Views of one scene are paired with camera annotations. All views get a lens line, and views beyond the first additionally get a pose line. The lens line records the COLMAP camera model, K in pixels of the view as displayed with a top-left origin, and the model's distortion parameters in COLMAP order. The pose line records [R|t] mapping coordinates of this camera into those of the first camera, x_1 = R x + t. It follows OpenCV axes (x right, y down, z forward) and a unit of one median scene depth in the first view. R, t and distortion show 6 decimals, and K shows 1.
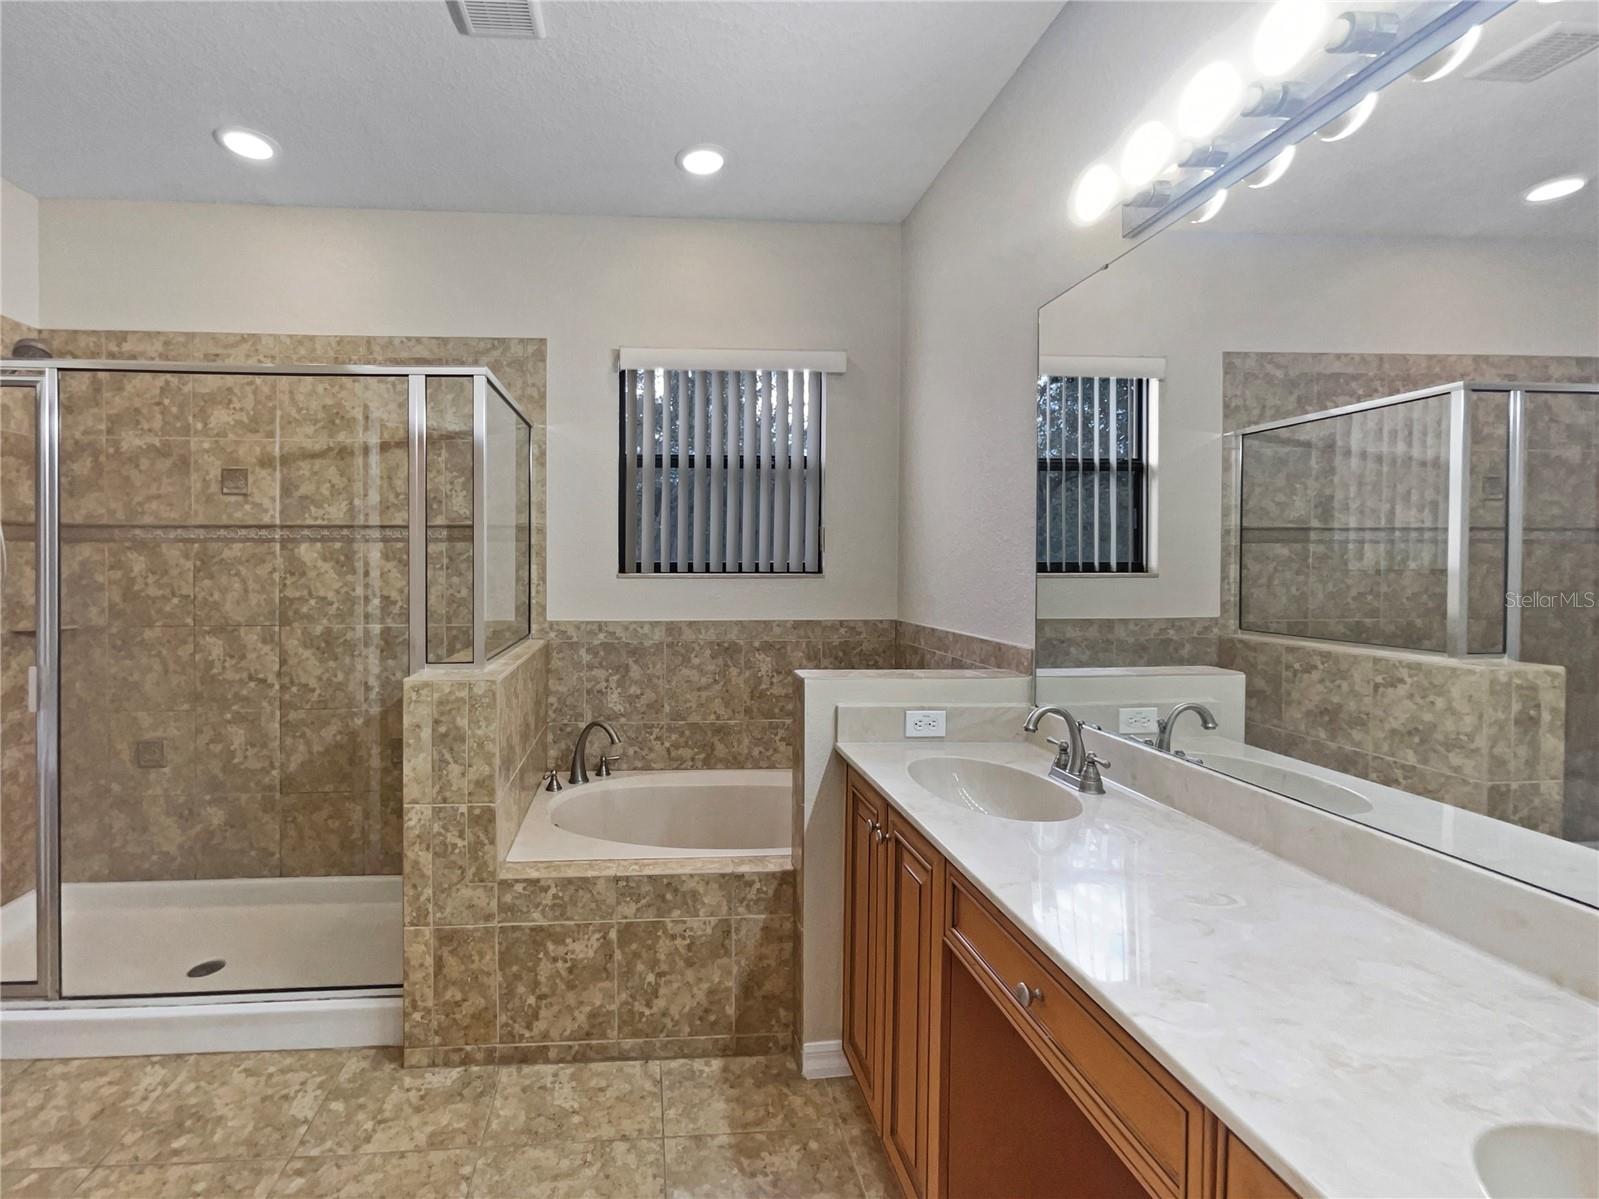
lens RADIAL K [[693.8, 0, 794.8], [0, 693.8, 581.7], [0, 0, 1]] dist [0.006559, -0.000174]
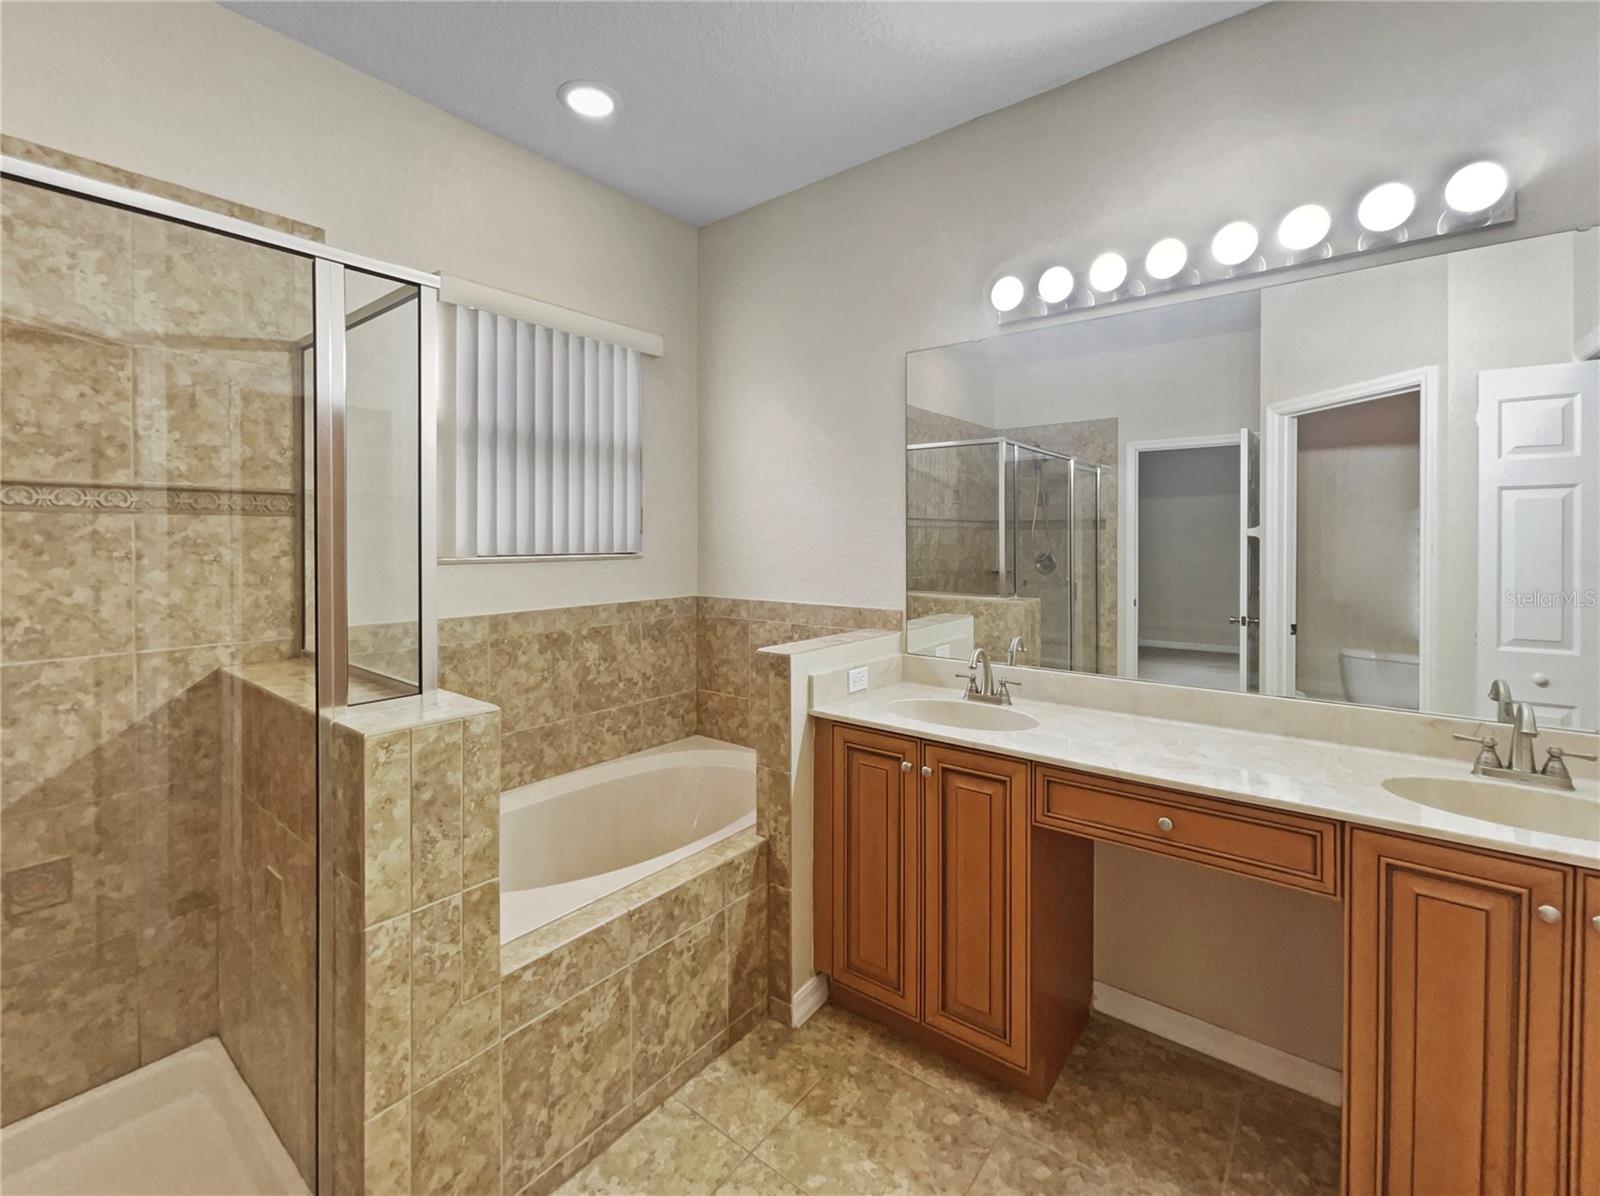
lens RADIAL K [[646.6, 0, 798.2], [0, 646.6, 550.6], [0, 0, 1]] dist [-0.001113, 0.010867]
pose [[0.717036, -0.014518, 0.696885, -0.659676], [0.016438, 0.999857, 0.003916, -0.024997], [-0.696842, 0.008647, 0.717172, 0.271601]]
